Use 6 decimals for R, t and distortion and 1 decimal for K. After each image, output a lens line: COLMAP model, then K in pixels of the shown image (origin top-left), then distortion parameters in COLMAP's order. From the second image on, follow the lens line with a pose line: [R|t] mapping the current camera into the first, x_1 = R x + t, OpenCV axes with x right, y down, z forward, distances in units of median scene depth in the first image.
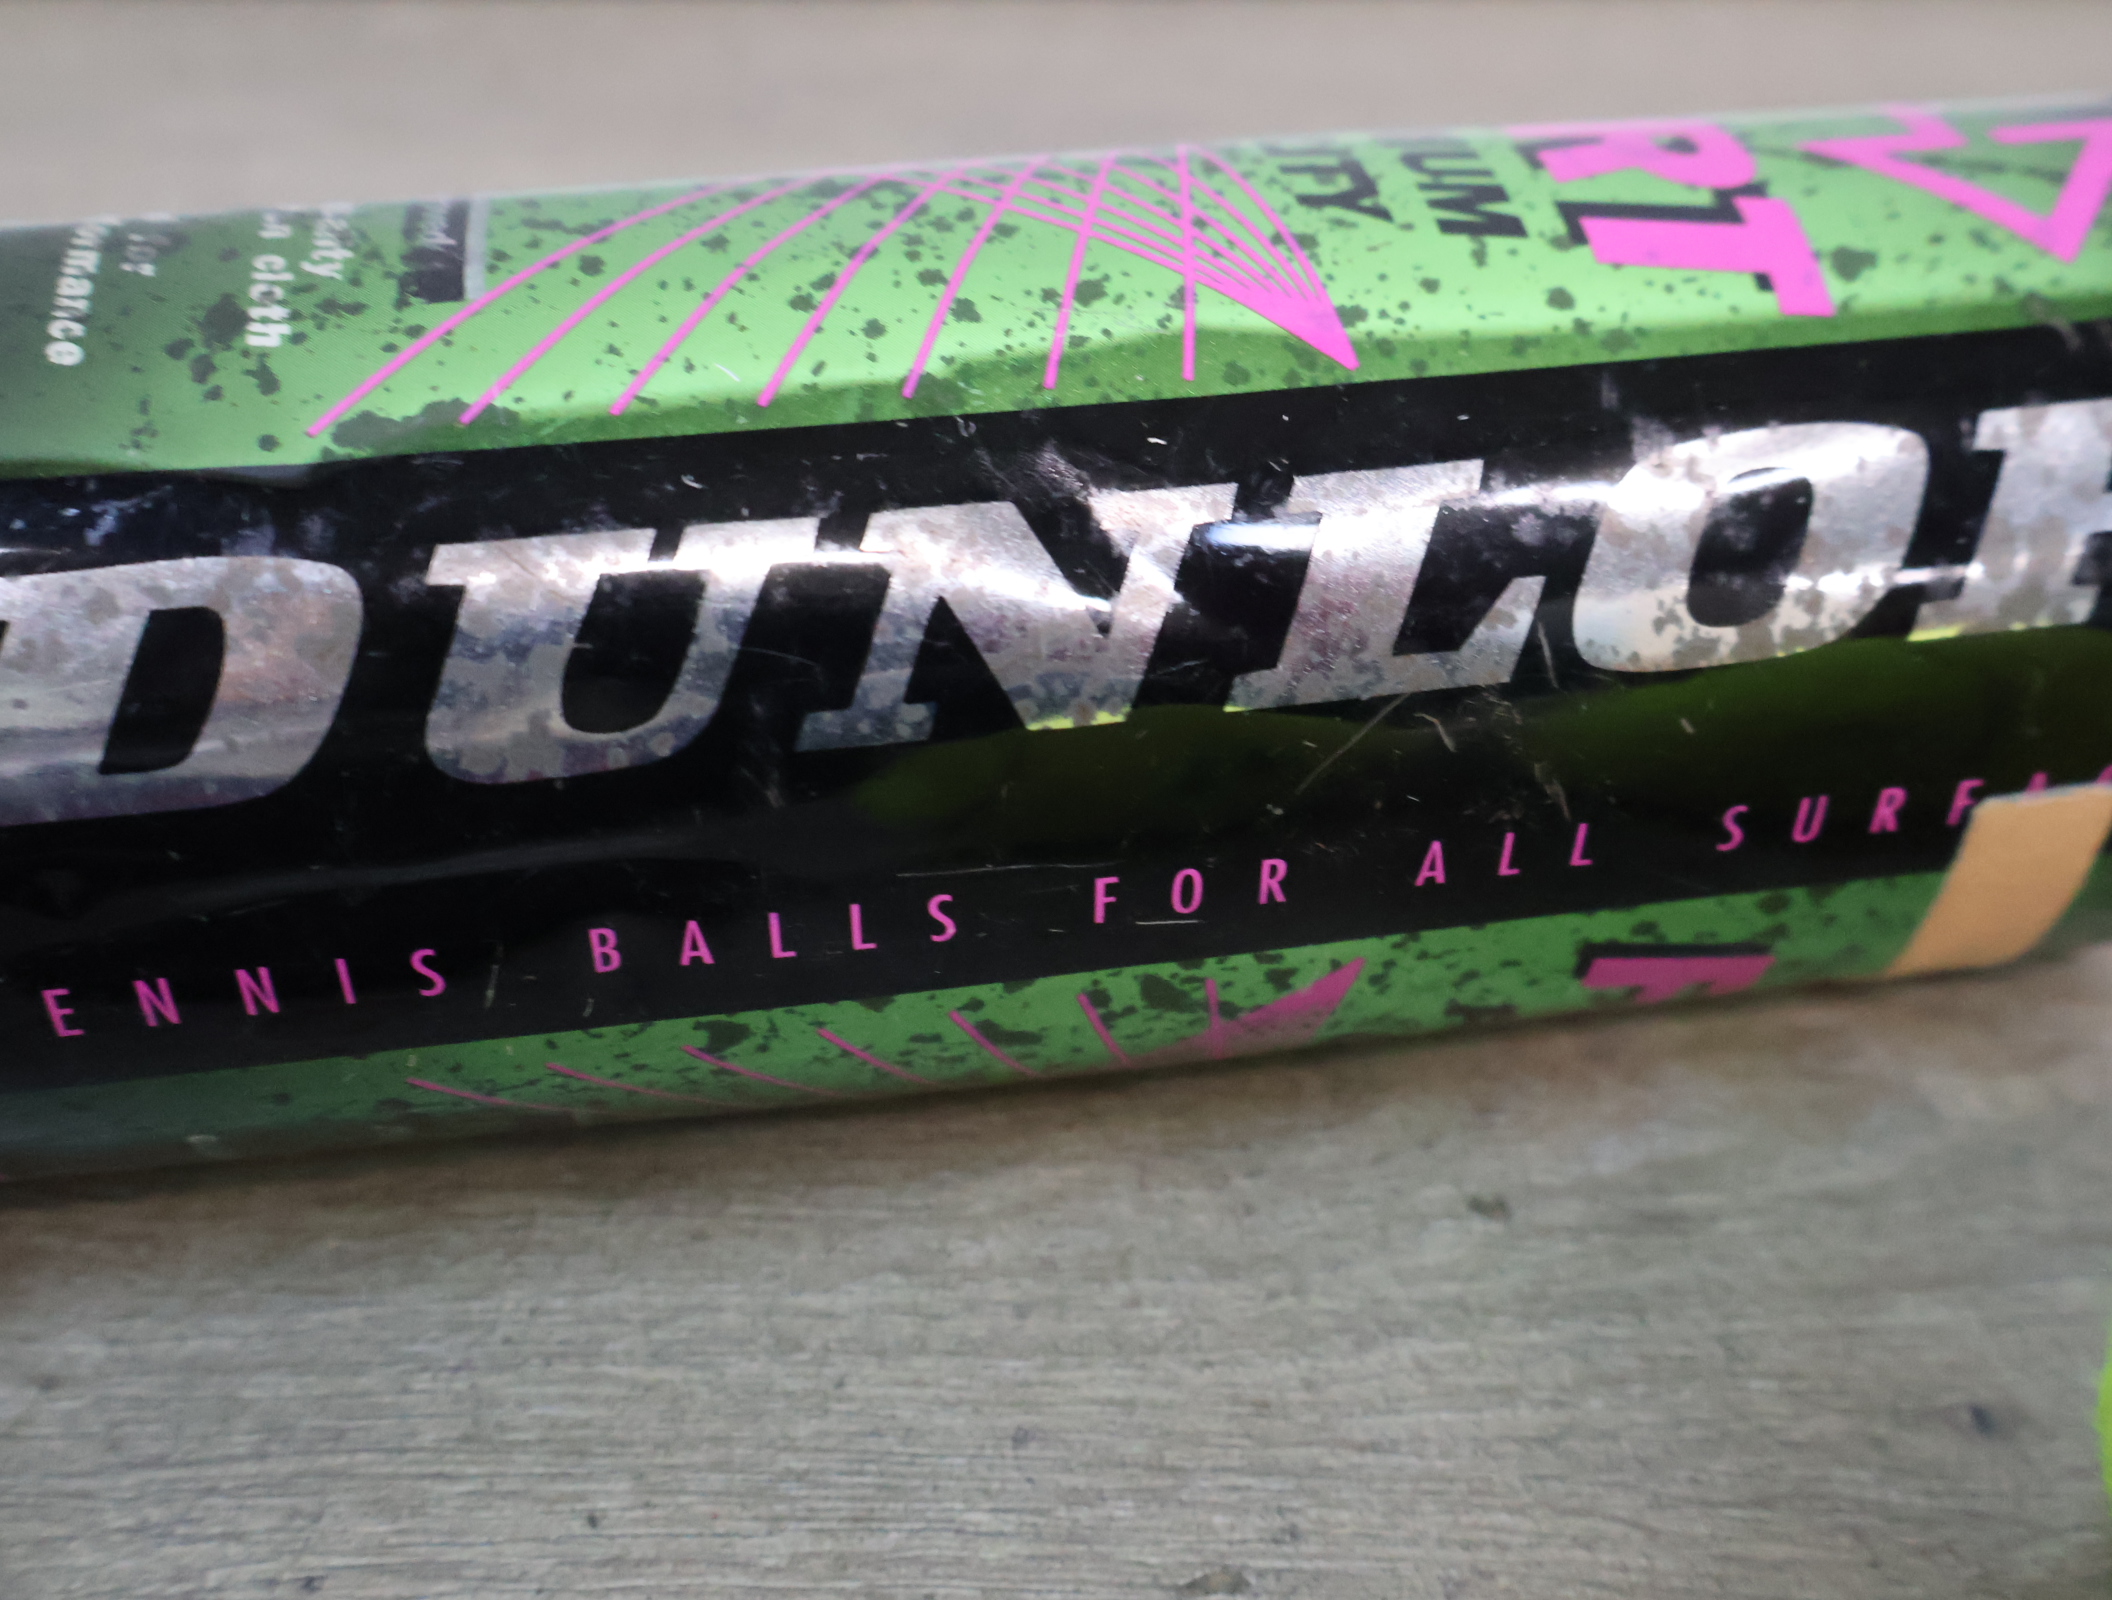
lens RADIAL K [[2230.7, 0, 1064.2], [0, 2230.7, 783.7], [0, 0, 1]] dist [0.022809, 0.000000]
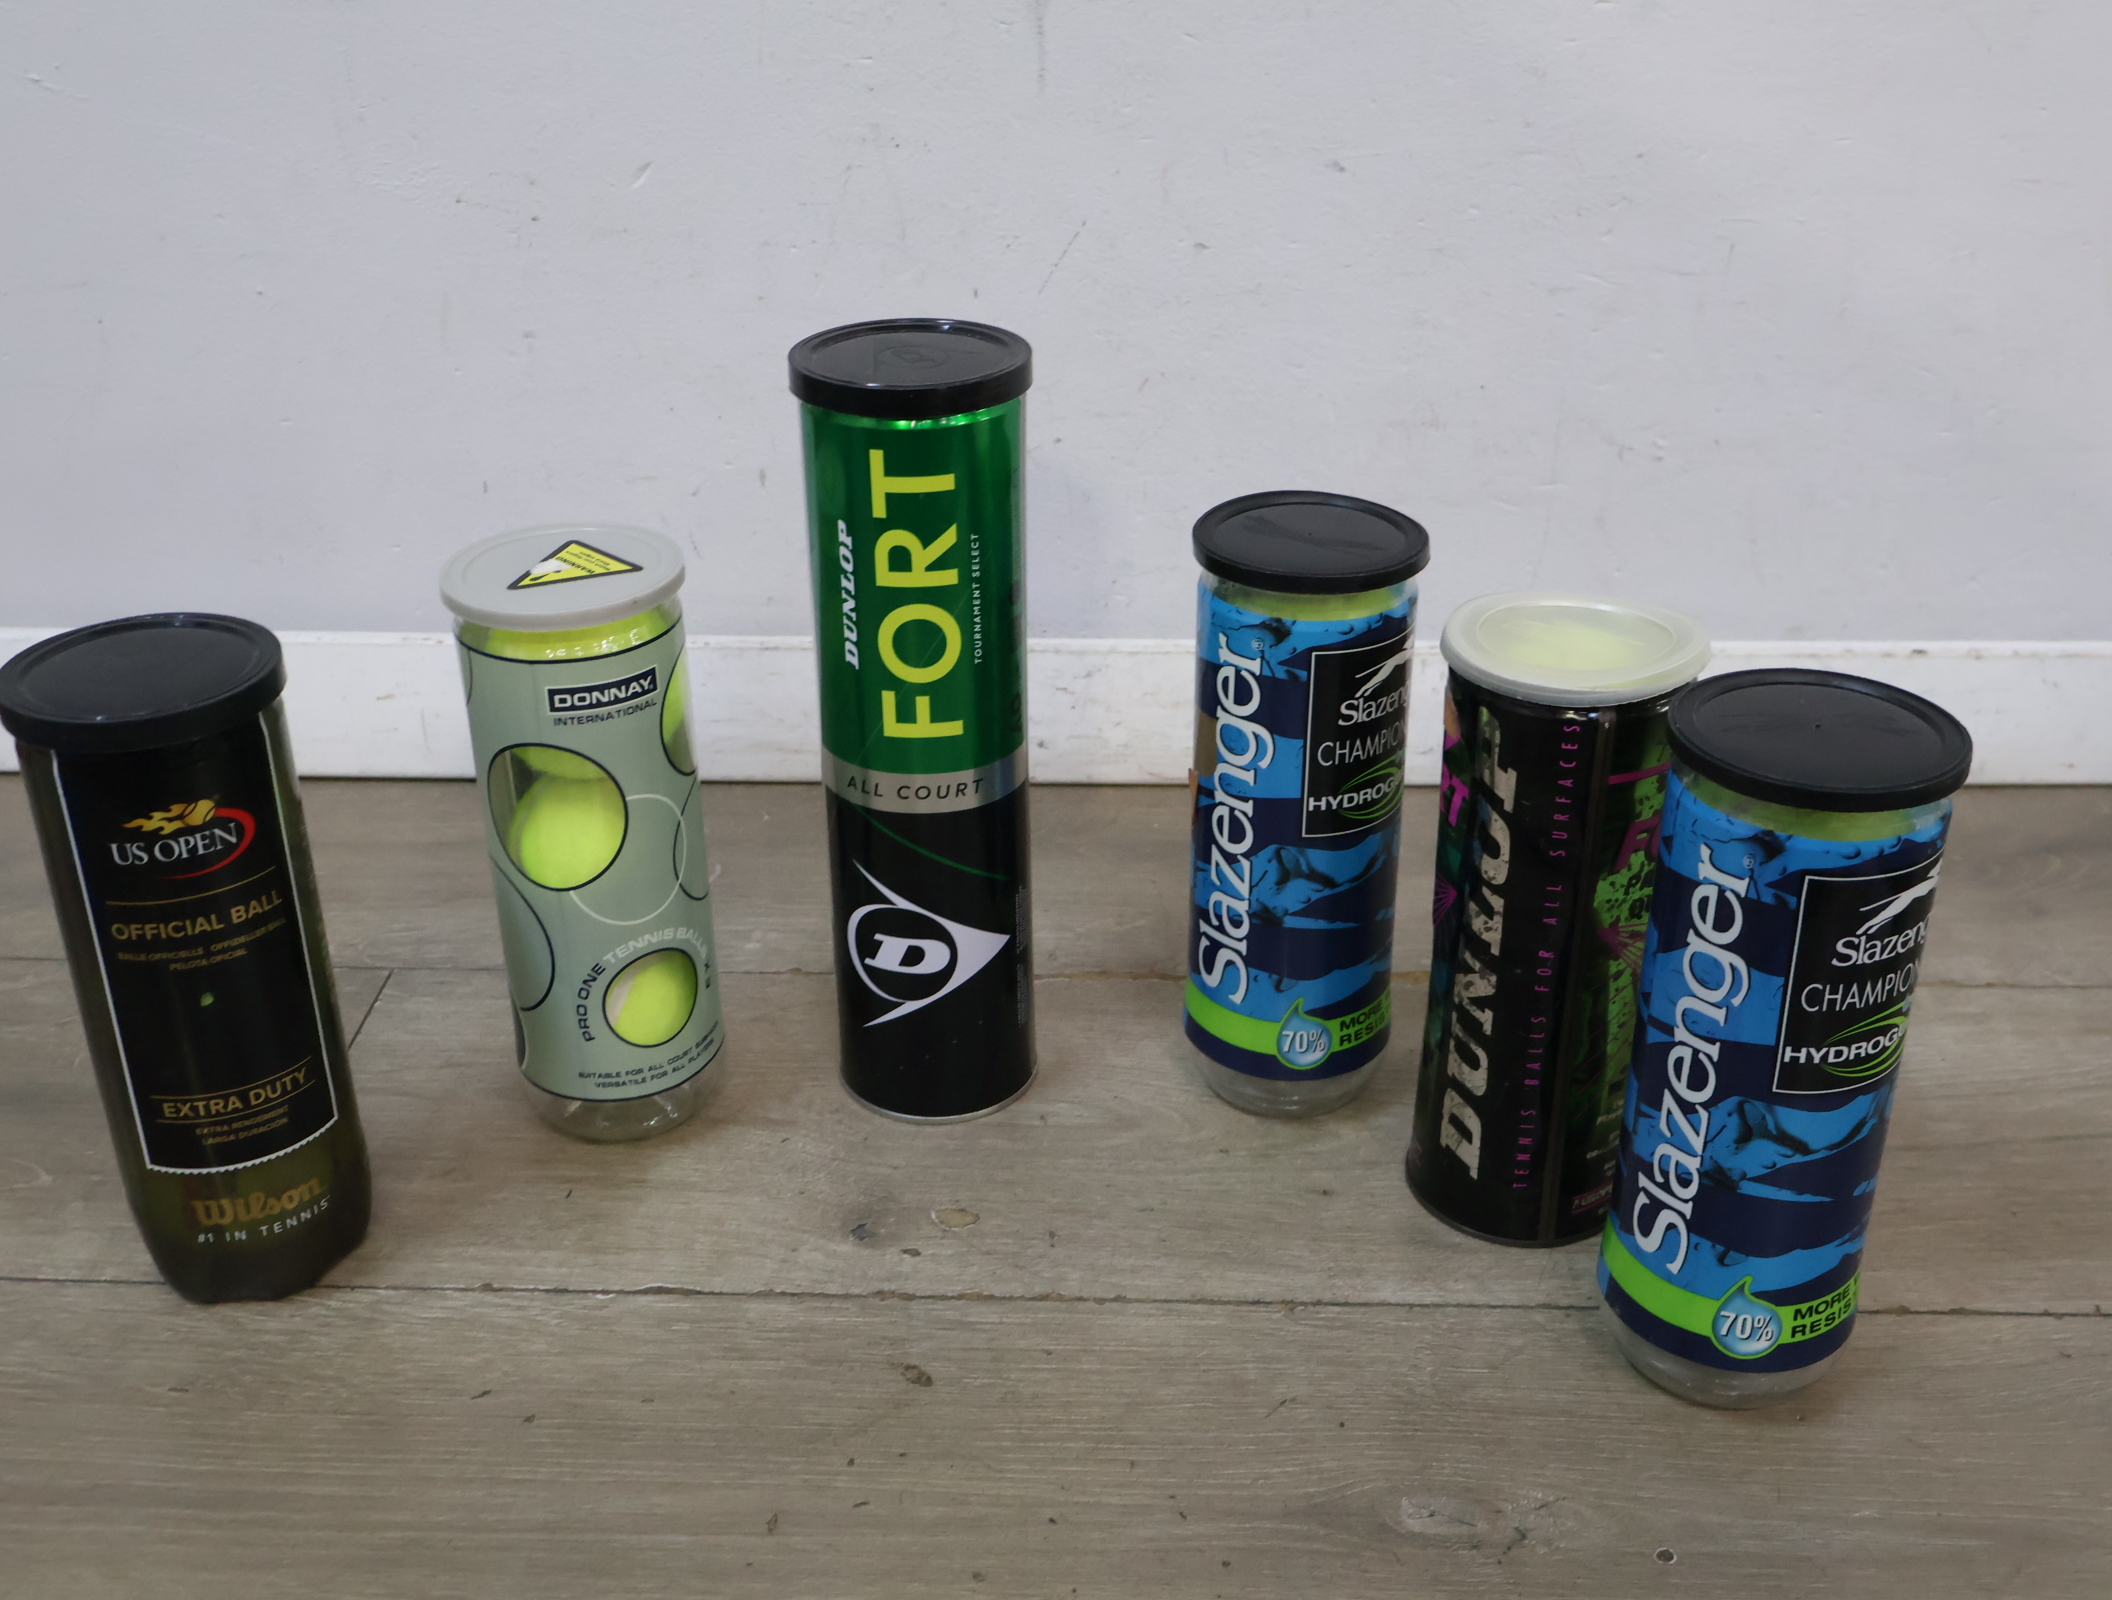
lens RADIAL K [[2230.7, 0, 1056.0], [0, 2230.7, 809.9], [0, 0, 1]] dist [0.022809, 0.000000]
pose [[0.994986, 0.018890, -0.098213, 0.298230], [-0.038318, 0.979070, -0.199884, 0.444880], [0.092382, 0.202645, 0.974885, -3.485637]]
